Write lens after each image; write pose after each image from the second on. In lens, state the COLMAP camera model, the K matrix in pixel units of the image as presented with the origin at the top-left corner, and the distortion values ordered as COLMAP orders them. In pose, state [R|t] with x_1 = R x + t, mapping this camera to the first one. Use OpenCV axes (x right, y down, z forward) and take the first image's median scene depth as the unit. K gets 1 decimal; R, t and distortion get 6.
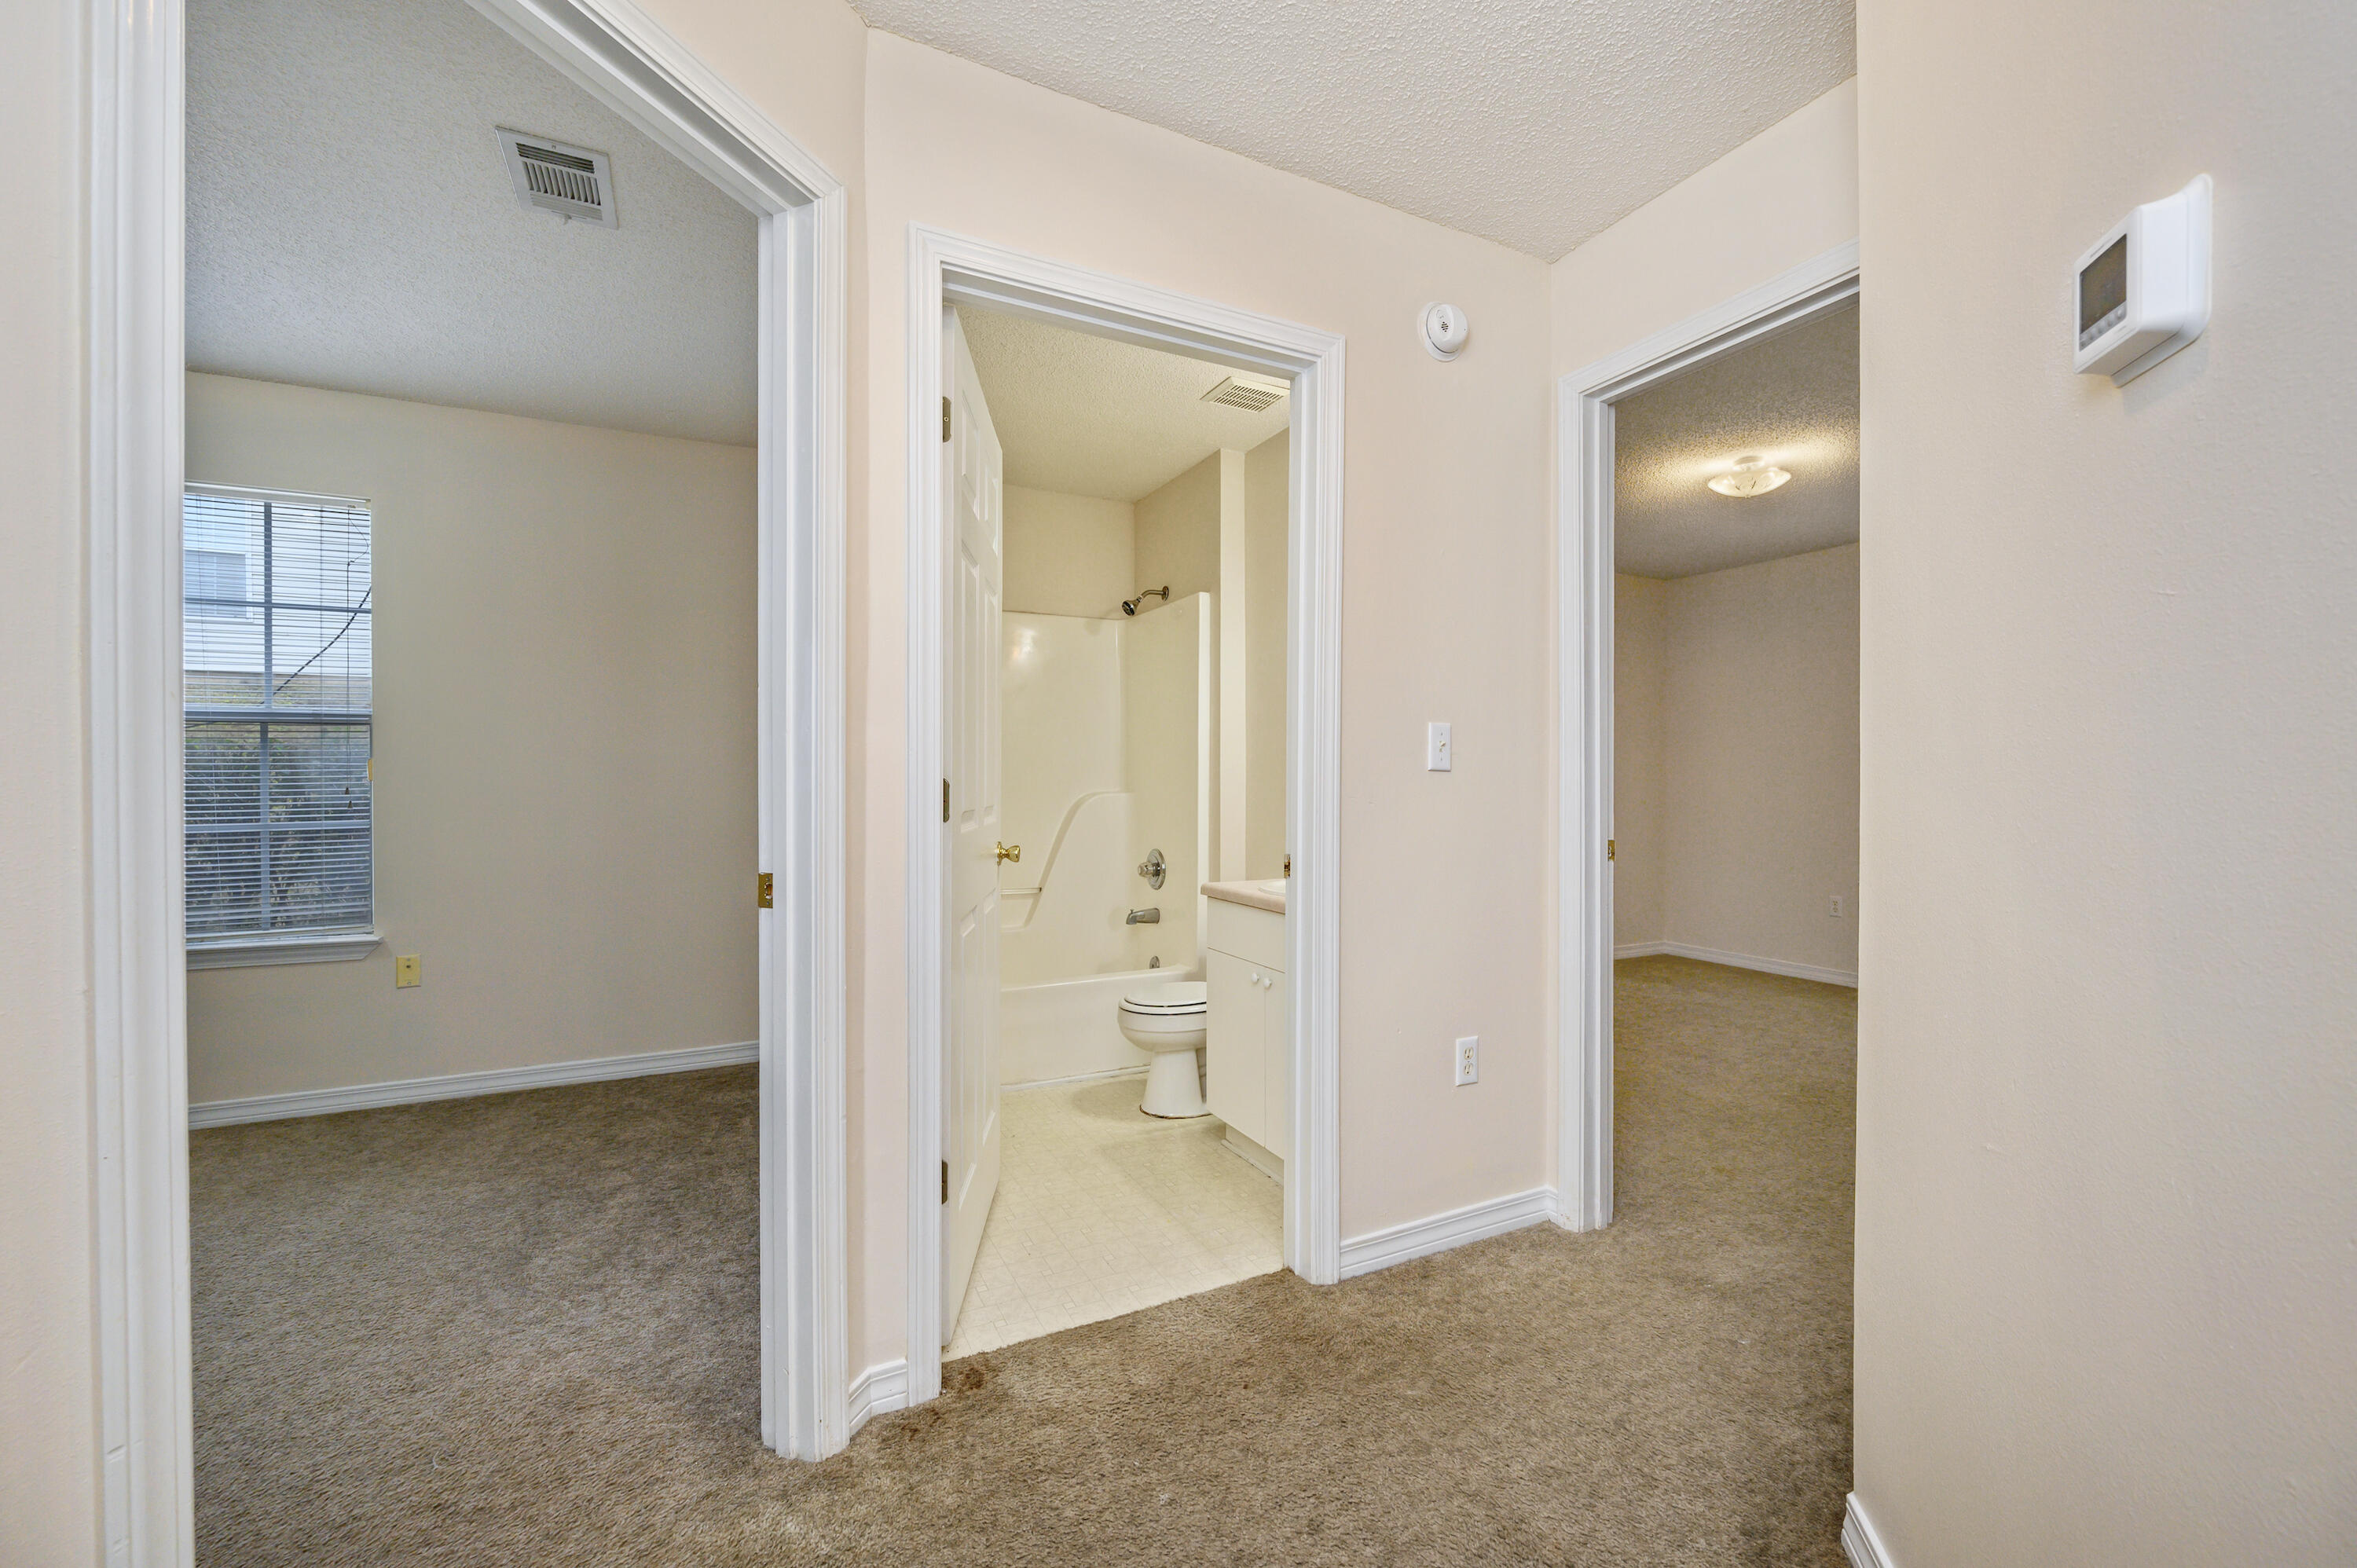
lens RADIAL K [[955.4, 0, 1174.3], [0, 955.4, 782.6], [0, 0, 1]] dist [-0.001060, -0.000617]
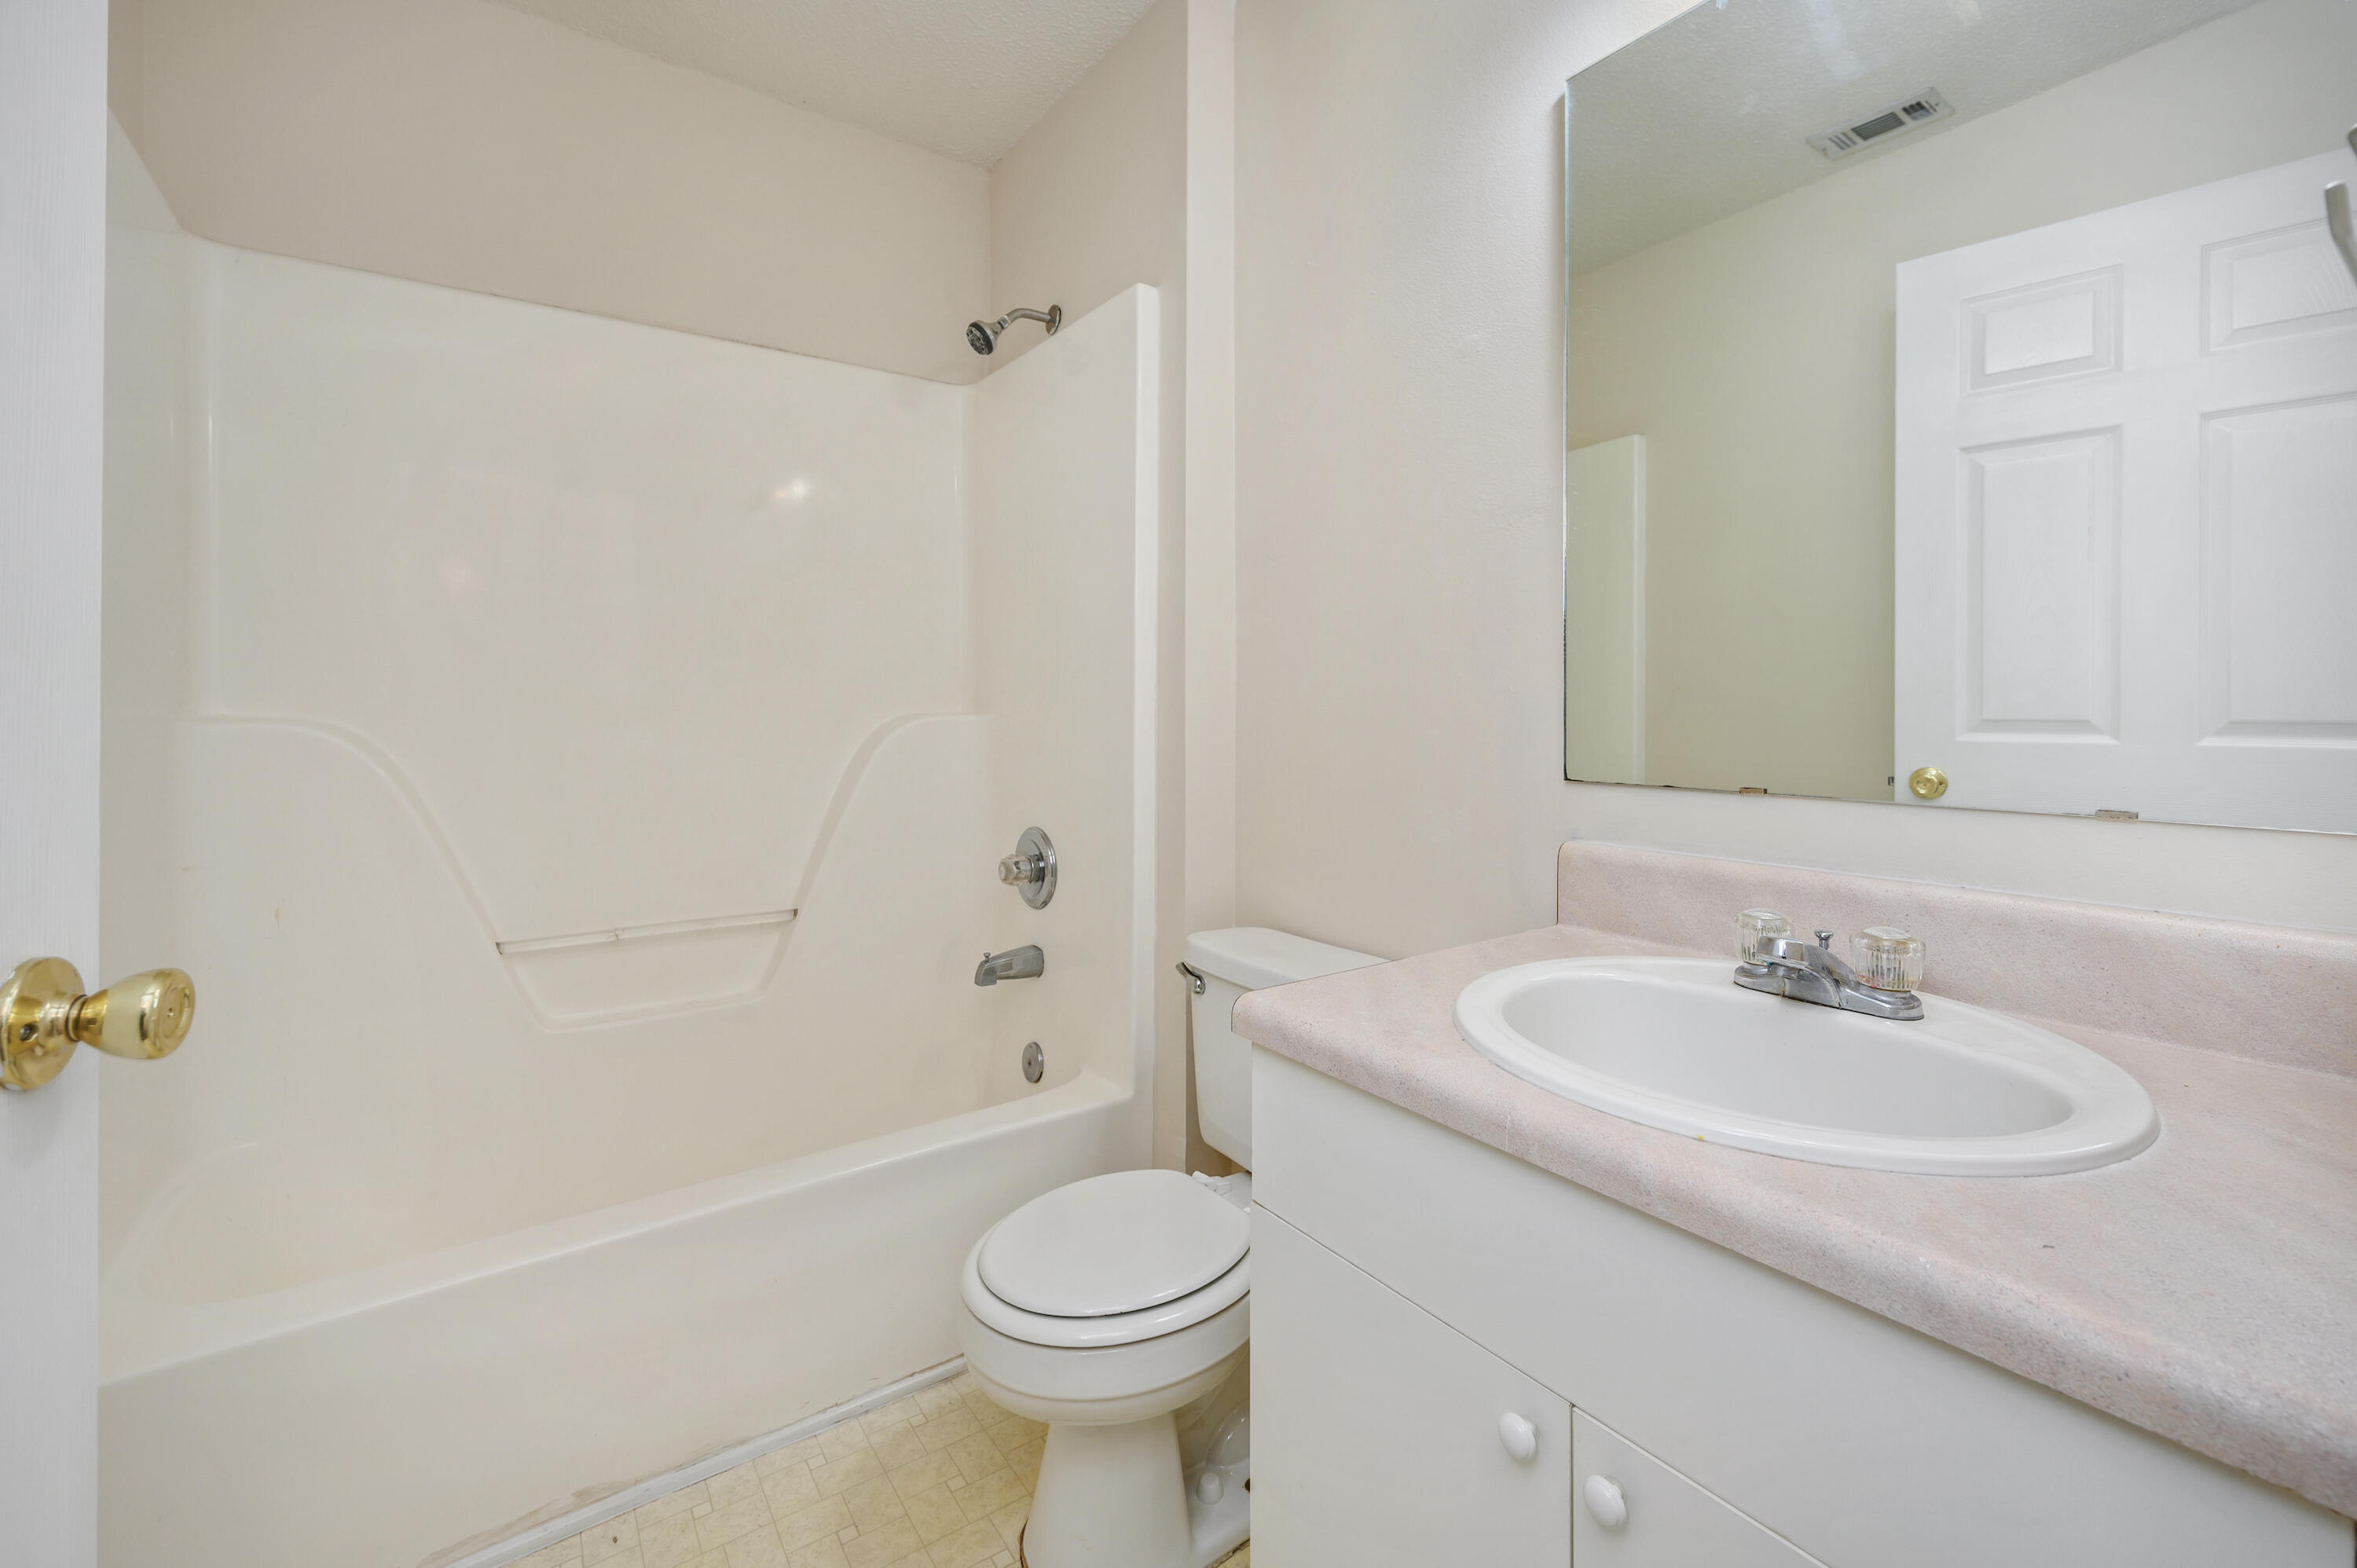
lens RADIAL K [[955.4, 0, 1140.9], [0, 955.4, 699.8], [0, 0, 1]] dist [-0.001060, -0.000617]
pose [[0.990449, 0.002625, 0.137854, -0.033858], [-0.001999, 0.999987, -0.004682, 0.006052], [-0.137865, 0.004361, 0.990441, 0.502840]]
